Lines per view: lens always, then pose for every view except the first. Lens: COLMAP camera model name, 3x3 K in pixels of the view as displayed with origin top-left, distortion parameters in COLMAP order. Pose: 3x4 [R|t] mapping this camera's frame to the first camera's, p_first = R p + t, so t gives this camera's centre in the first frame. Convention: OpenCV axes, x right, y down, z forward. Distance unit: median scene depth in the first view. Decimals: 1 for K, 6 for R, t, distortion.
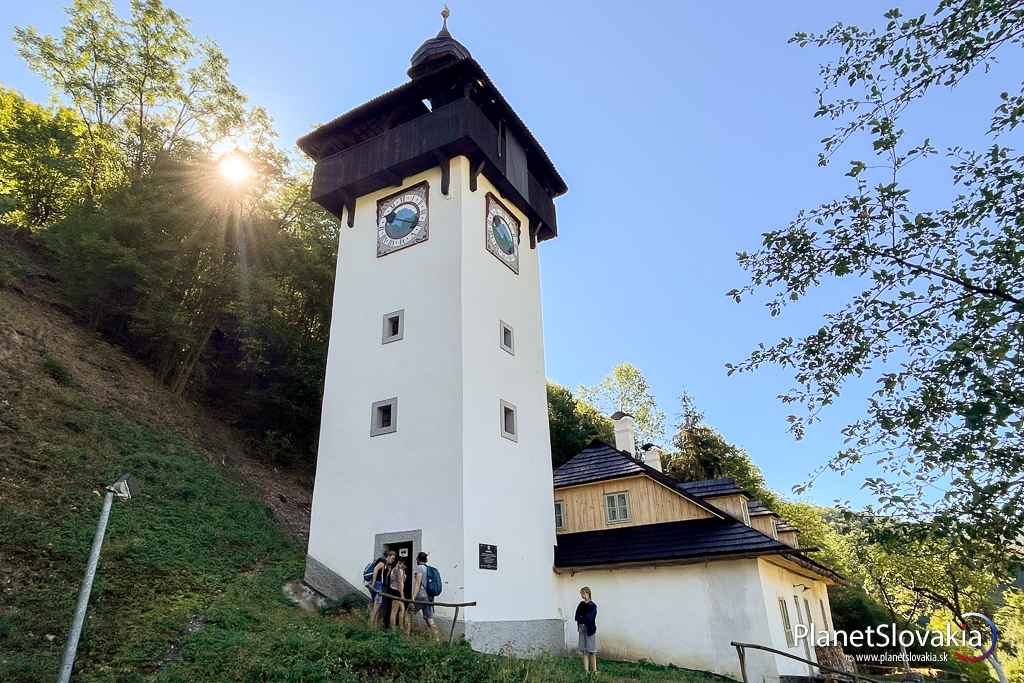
lens RADIAL K [[618.3, 0, 512.0], [0, 618.3, 341.5], [0, 0, 1]] dist [-0.000021, 0.000656]
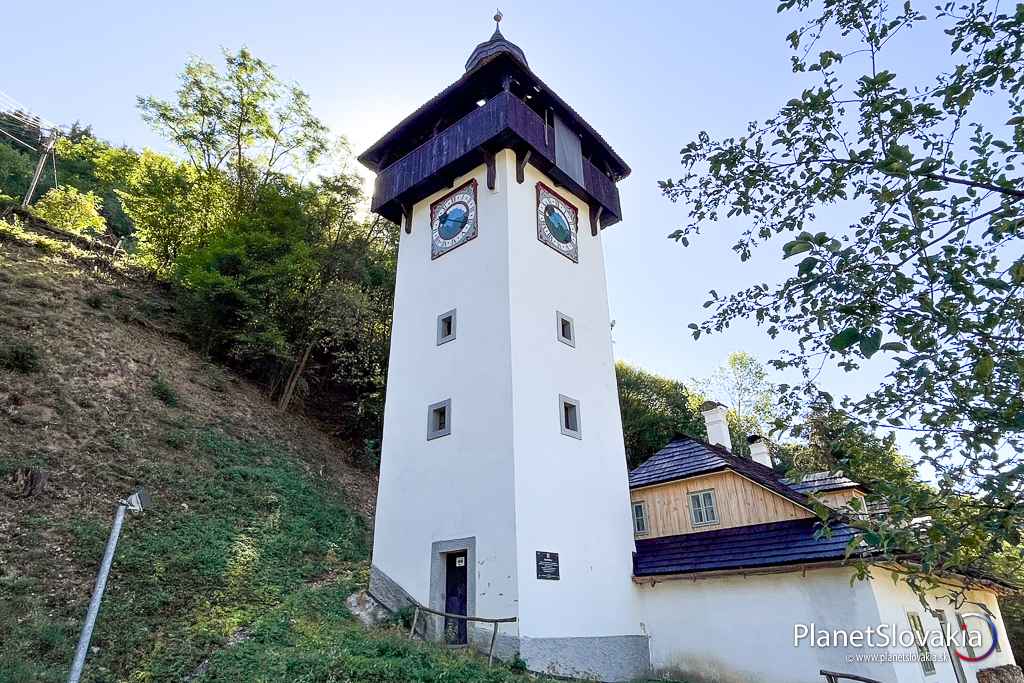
lens RADIAL K [[613.7, 0, 511.0], [0, 613.7, 309.6], [0, 0, 1]] dist [0.000415, -0.001168]
pose [[0.977446, -0.086283, -0.192758, 0.090810], [0.075481, 0.995173, -0.062712, 0.015917], [0.197238, 0.046748, 0.979240, 0.056117]]
